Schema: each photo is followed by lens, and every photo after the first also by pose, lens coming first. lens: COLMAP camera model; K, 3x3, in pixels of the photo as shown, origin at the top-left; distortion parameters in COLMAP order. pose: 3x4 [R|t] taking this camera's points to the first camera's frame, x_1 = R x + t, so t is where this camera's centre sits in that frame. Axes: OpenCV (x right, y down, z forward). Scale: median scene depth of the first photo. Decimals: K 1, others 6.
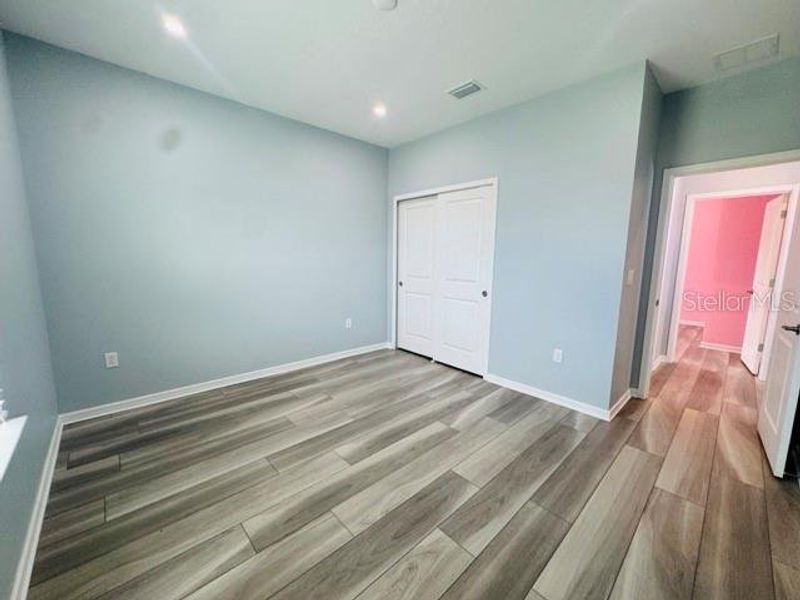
lens RADIAL K [[320.9, 0, 401.5], [0, 320.9, 300.5], [0, 0, 1]] dist [-0.001422, -0.000301]
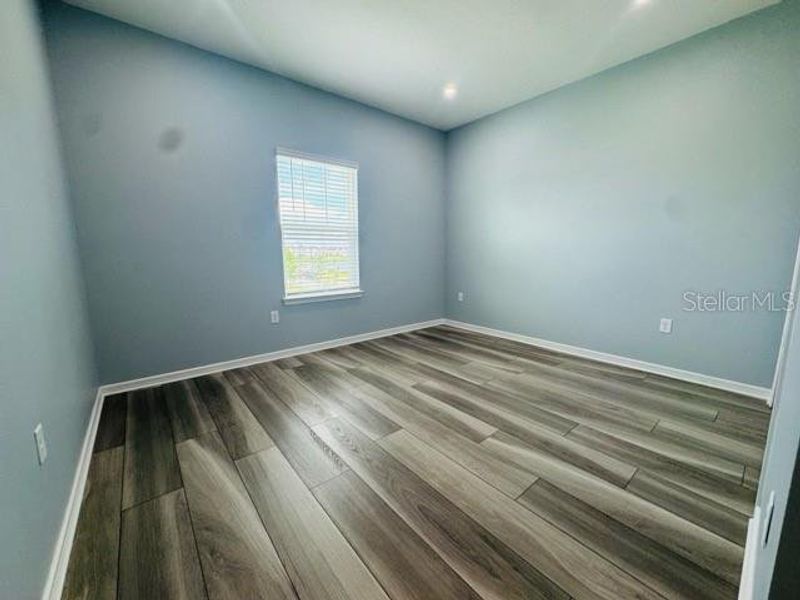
lens RADIAL K [[320.9, 0, 401.5], [0, 320.9, 300.5], [0, 0, 1]] dist [-0.001422, -0.000301]
pose [[-0.063600, 0.137737, -0.988425, 0.843565], [-0.134577, 0.980200, 0.145250, -0.006645], [0.988860, 0.142257, -0.043805, 0.759971]]
